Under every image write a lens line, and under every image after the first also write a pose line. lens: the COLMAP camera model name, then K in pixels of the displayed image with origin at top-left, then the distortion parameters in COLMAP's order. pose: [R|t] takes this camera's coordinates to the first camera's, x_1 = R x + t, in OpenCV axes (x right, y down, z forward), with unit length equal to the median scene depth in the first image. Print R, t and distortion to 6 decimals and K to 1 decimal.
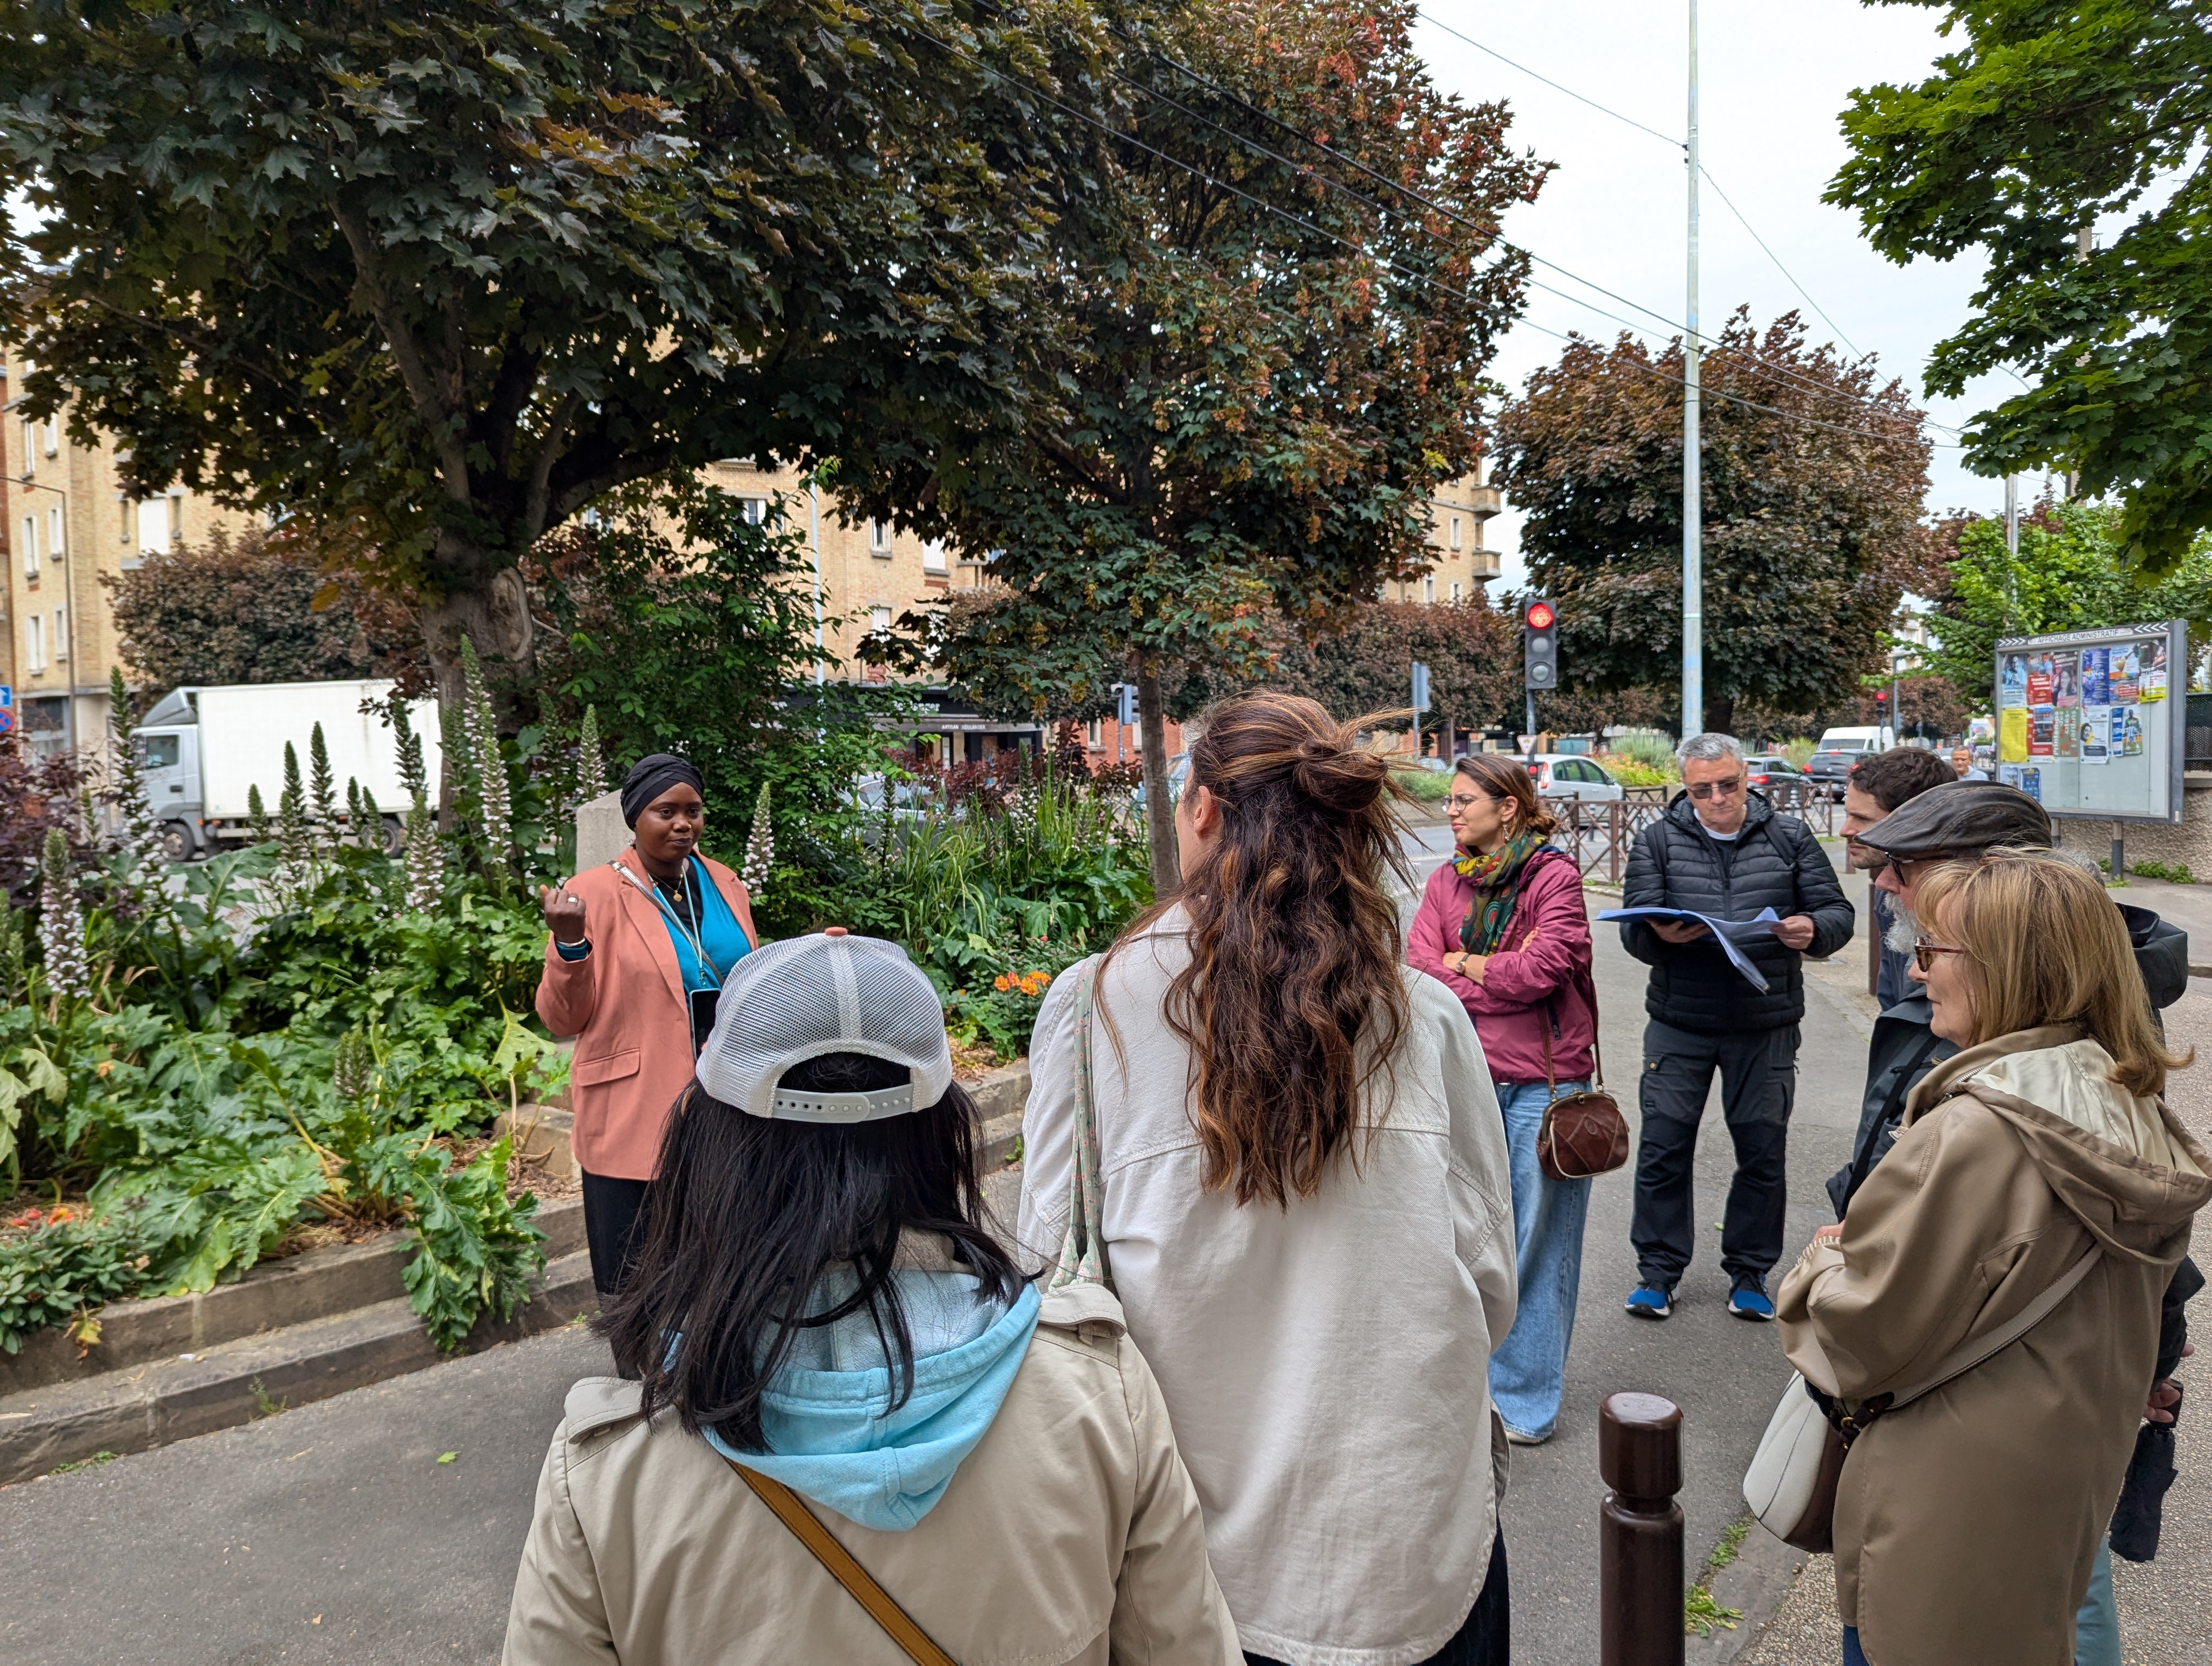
lens RADIAL K [[1609.9, 0, 1095.6], [0, 1609.9, 824.0], [0, 0, 1]] dist [0.080290, -0.051064]
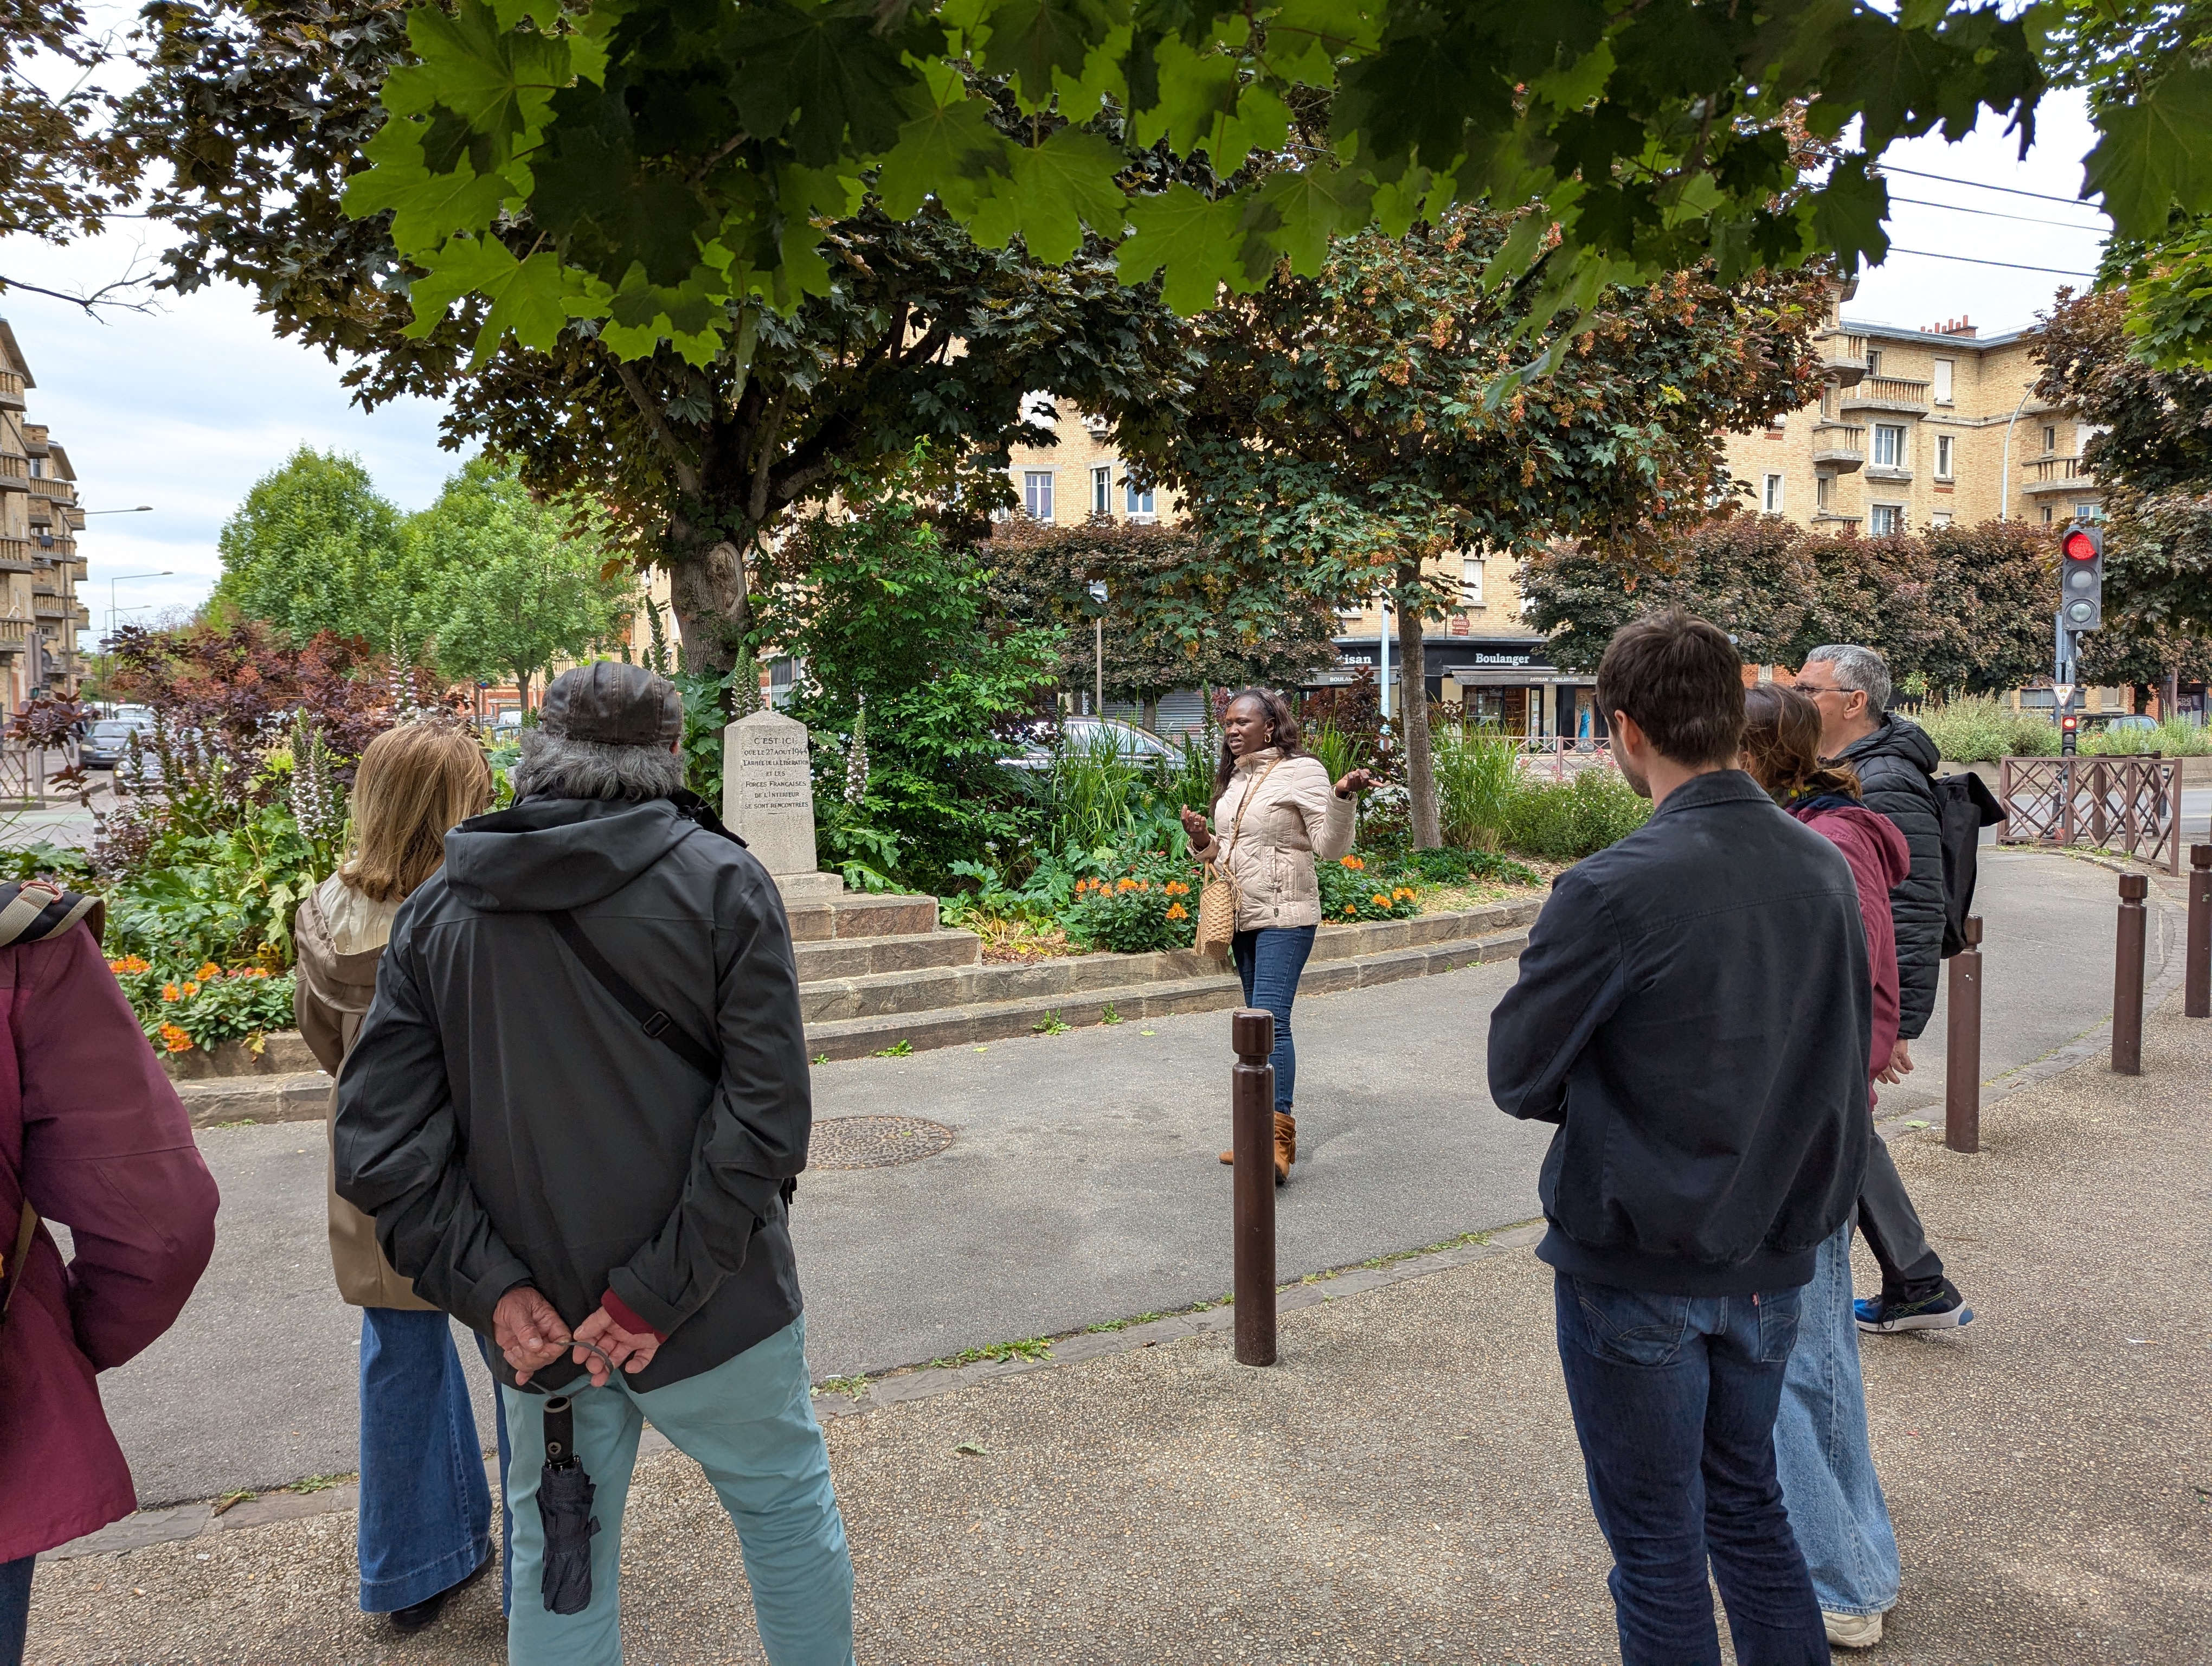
lens RADIAL K [[1609.9, 0, 1067.5], [0, 1609.9, 798.6], [0, 0, 1]] dist [0.080290, -0.051064]
pose [[0.925431, 0.030491, -0.377688, 0.111658], [-0.025619, 0.999511, 0.017919, 0.004660], [0.378049, -0.006906, 0.925760, -0.022858]]
